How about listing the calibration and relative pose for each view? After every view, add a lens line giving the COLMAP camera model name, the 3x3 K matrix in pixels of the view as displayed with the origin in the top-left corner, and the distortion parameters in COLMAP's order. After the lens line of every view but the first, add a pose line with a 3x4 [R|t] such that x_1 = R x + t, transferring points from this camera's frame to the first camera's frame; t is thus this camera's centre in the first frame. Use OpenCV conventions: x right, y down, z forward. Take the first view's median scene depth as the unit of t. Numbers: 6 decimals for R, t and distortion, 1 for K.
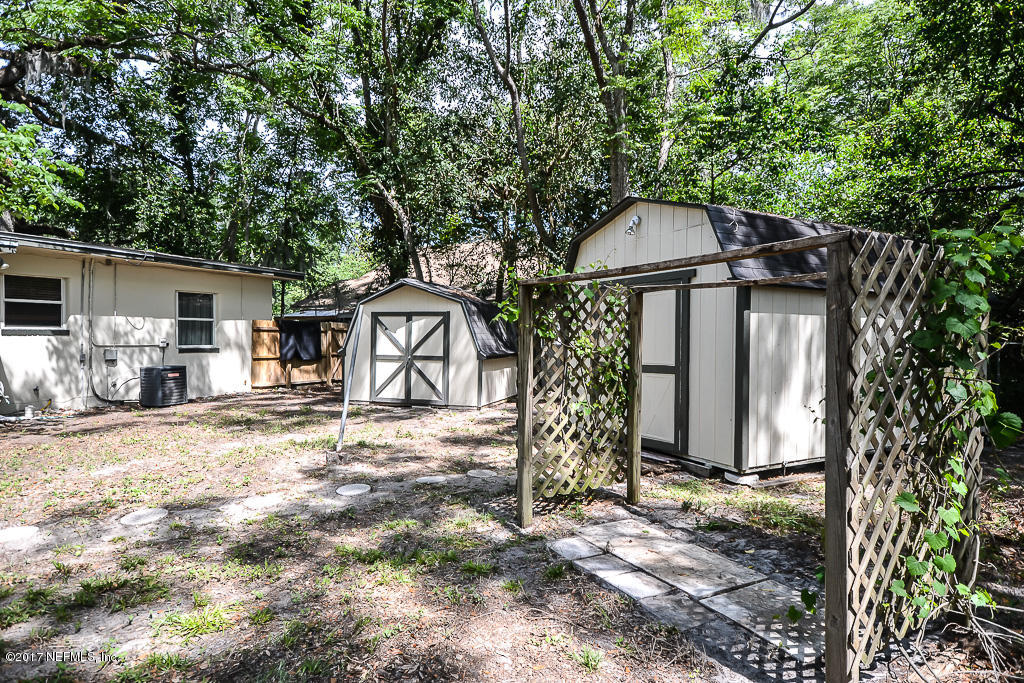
lens RADIAL K [[546.6, 0, 512.0], [0, 546.6, 341.5], [0, 0, 1]] dist [0.000524, -0.000474]
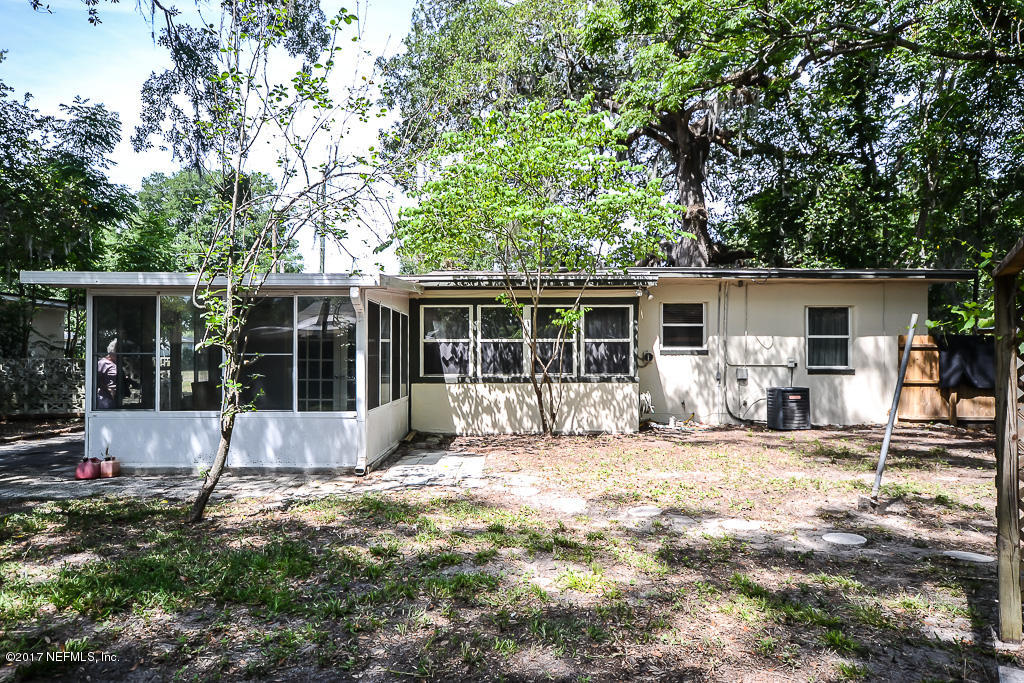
lens RADIAL K [[680.4, 0, 512.0], [0, 680.4, 341.5], [0, 0, 1]] dist [0.005958, 0.003316]
pose [[0.464783, -0.021870, -0.885154, 0.176671], [-0.007177, 0.999569, -0.028466, 0.002845], [0.885395, 0.019583, 0.464426, 0.030945]]
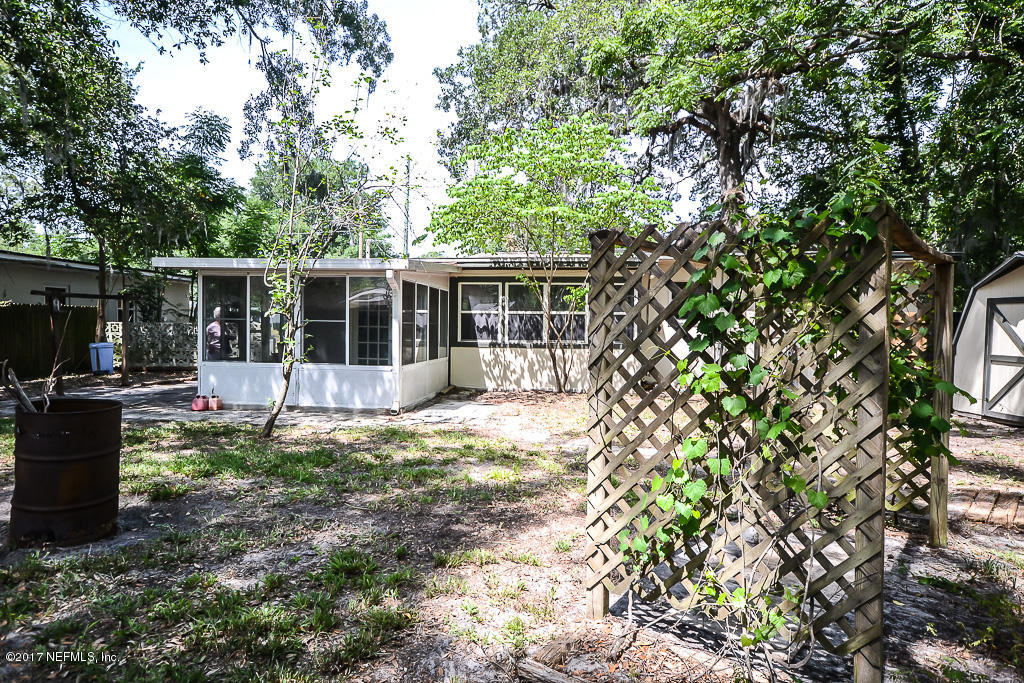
lens RADIAL K [[649.3, 0, 512.0], [0, 649.3, 341.5], [0, 0, 1]] dist [0.000016, 0.000836]
pose [[0.350946, 0.022901, -0.936116, 0.363063], [-0.022074, 0.999625, 0.016179, 0.006167], [0.936135, 0.014986, 0.351320, 0.063714]]
